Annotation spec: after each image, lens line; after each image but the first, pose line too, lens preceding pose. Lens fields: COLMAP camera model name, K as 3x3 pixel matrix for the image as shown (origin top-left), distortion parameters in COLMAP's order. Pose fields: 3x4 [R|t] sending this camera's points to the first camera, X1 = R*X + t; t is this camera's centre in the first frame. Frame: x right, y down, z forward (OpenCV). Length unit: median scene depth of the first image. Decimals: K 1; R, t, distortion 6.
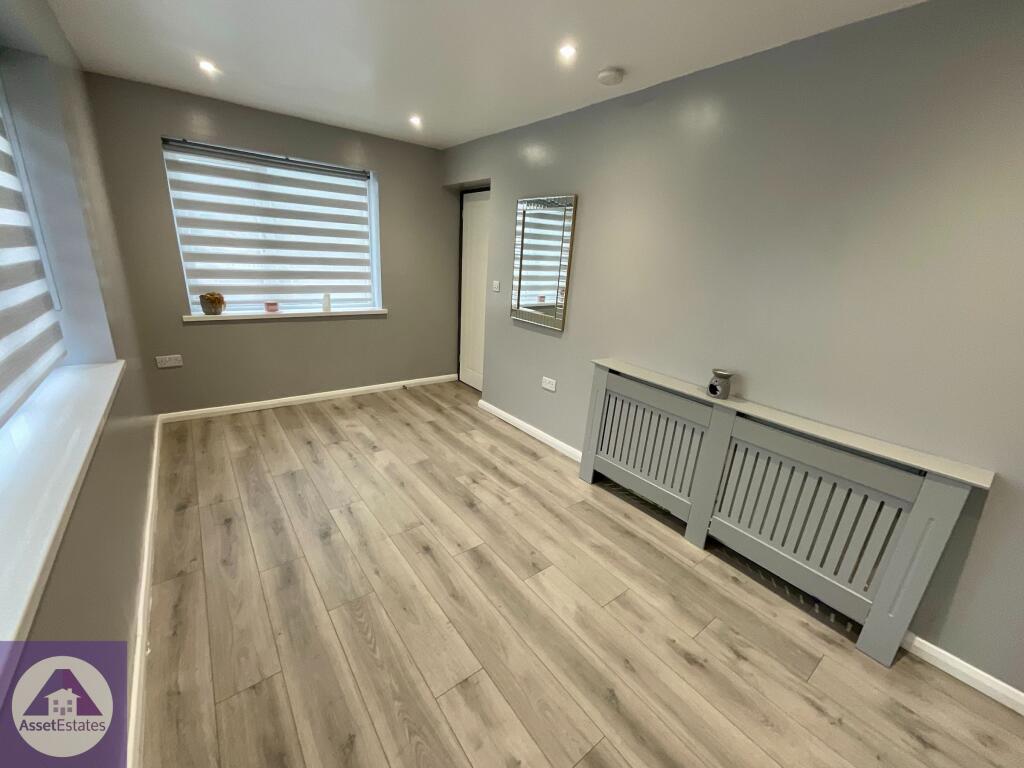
lens RADIAL K [[409.2, 0, 508.5], [0, 409.2, 379.3], [0, 0, 1]] dist [-0.000429, 0.000148]
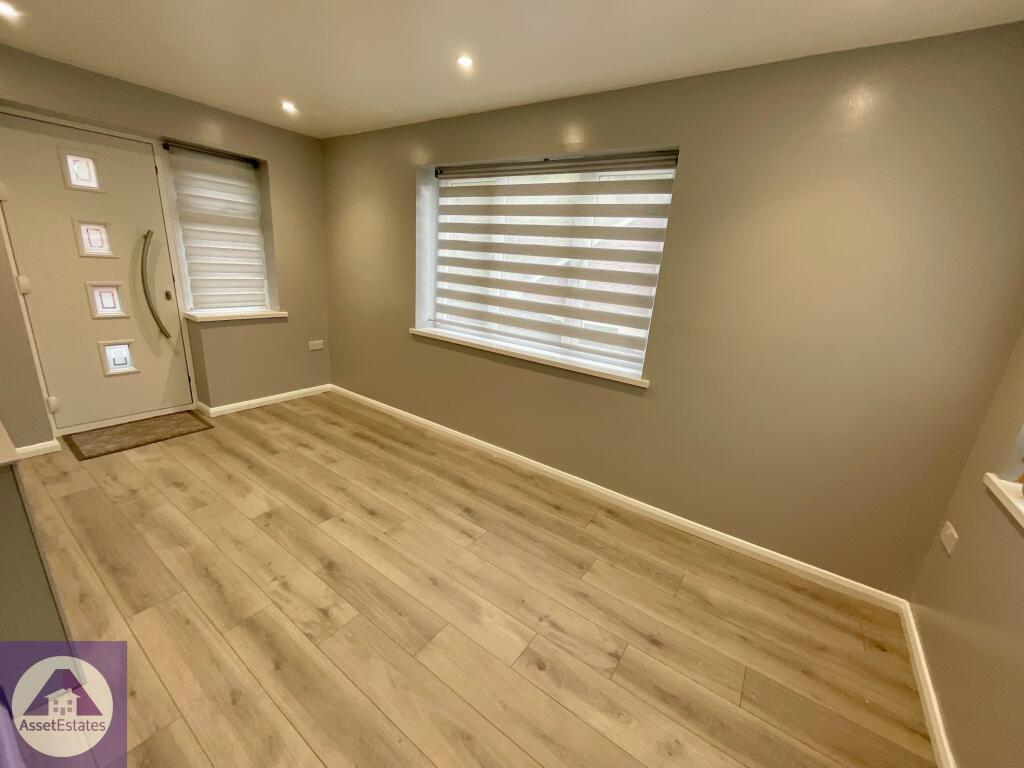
lens RADIAL K [[409.2, 0, 508.5], [0, 409.2, 379.3], [0, 0, 1]] dist [-0.000429, 0.000148]
pose [[-0.944265, -0.037519, -0.327042, -0.160586], [-0.211529, 0.830380, 0.515485, -0.526299], [0.252229, 0.555933, -0.792035, 1.681908]]
